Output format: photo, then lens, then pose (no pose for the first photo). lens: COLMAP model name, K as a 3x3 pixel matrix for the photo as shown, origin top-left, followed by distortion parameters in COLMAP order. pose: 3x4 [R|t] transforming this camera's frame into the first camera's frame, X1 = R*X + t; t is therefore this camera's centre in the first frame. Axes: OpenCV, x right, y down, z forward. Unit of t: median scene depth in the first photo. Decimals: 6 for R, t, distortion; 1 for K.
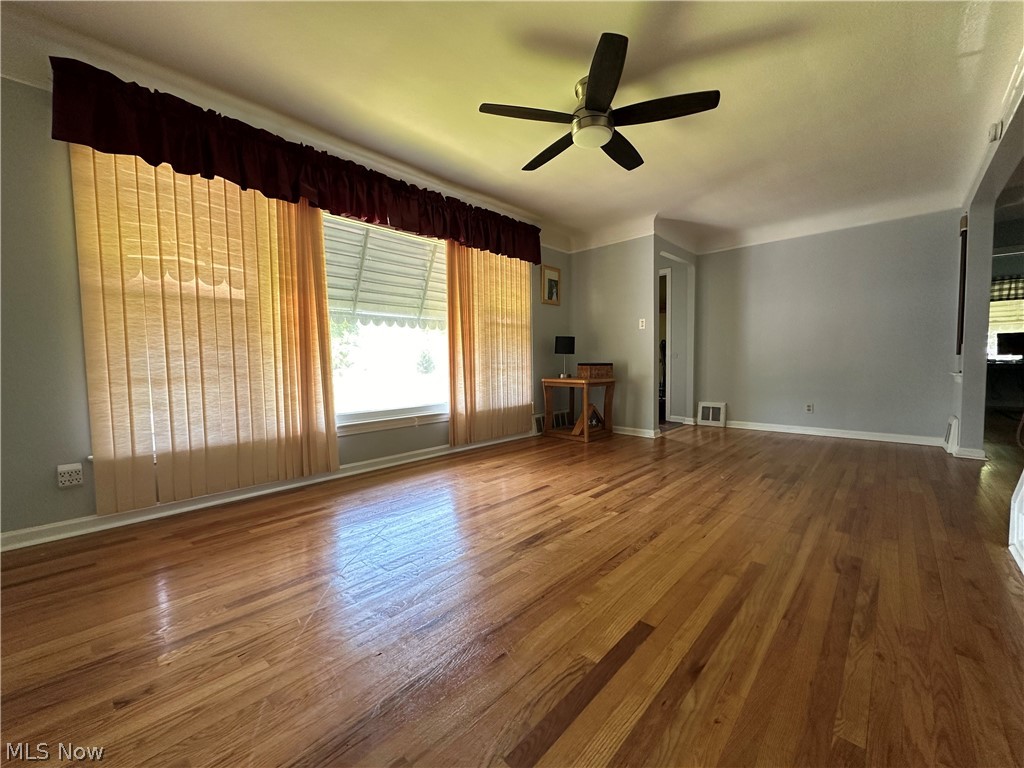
lens RADIAL K [[406.8, 0, 510.7], [0, 406.8, 383.2], [0, 0, 1]] dist [-0.002081, 0.000623]
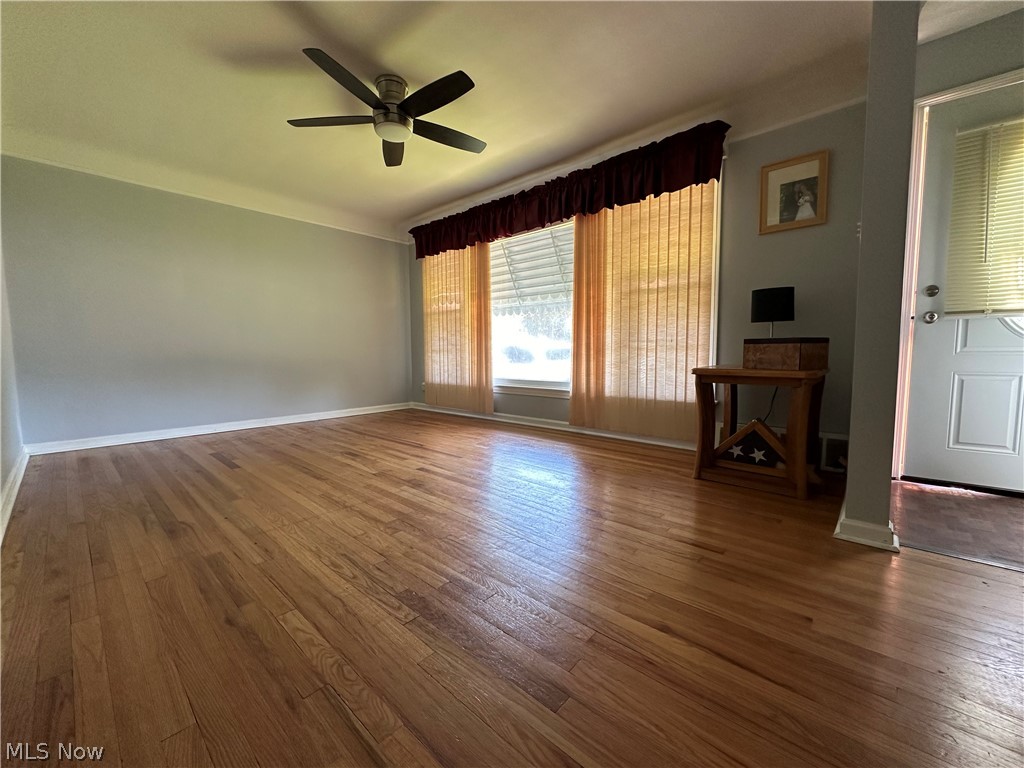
lens RADIAL K [[406.8, 0, 516.7], [0, 406.8, 383.6], [0, 0, 1]] dist [-0.002081, 0.000623]
pose [[0.026879, 0.092069, -0.995390, 1.085621], [-0.045194, 0.994843, 0.090798, -0.039769], [0.998617, 0.042546, 0.030902, 1.061704]]
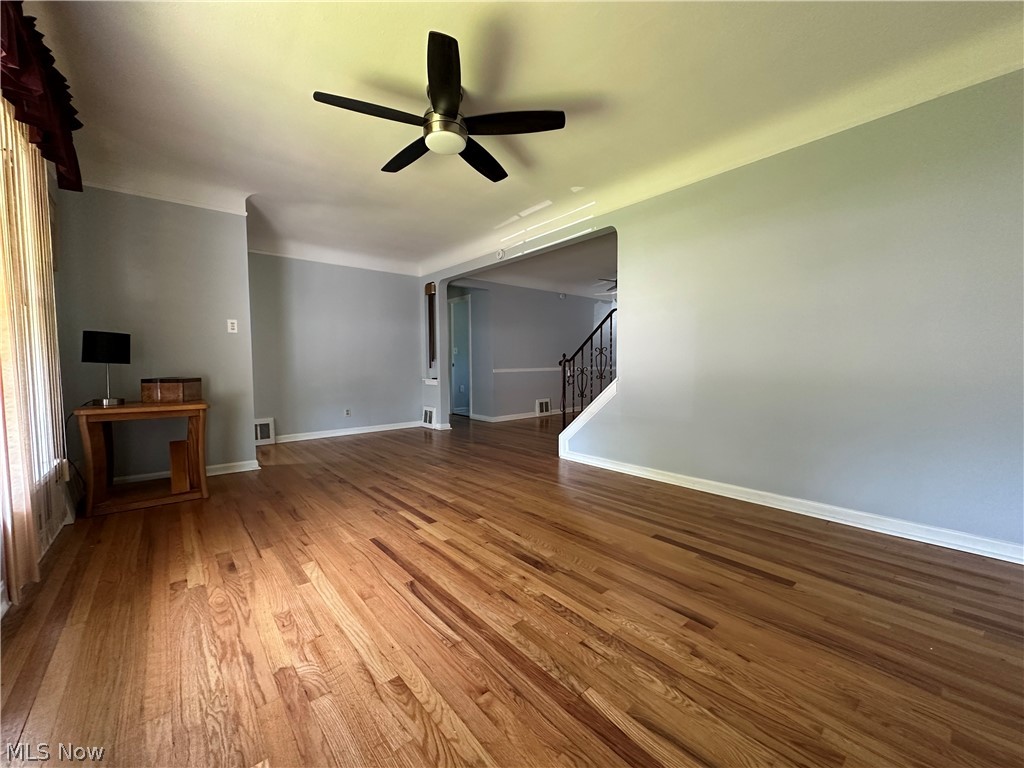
lens RADIAL K [[406.8, 0, 512.9], [0, 406.8, 386.5], [0, 0, 1]] dist [-0.002081, 0.000623]
pose [[0.109010, -0.043772, 0.993076, -0.603602], [0.057856, 0.997616, 0.037621, -0.046470], [-0.992356, 0.053354, 0.111283, 0.612862]]
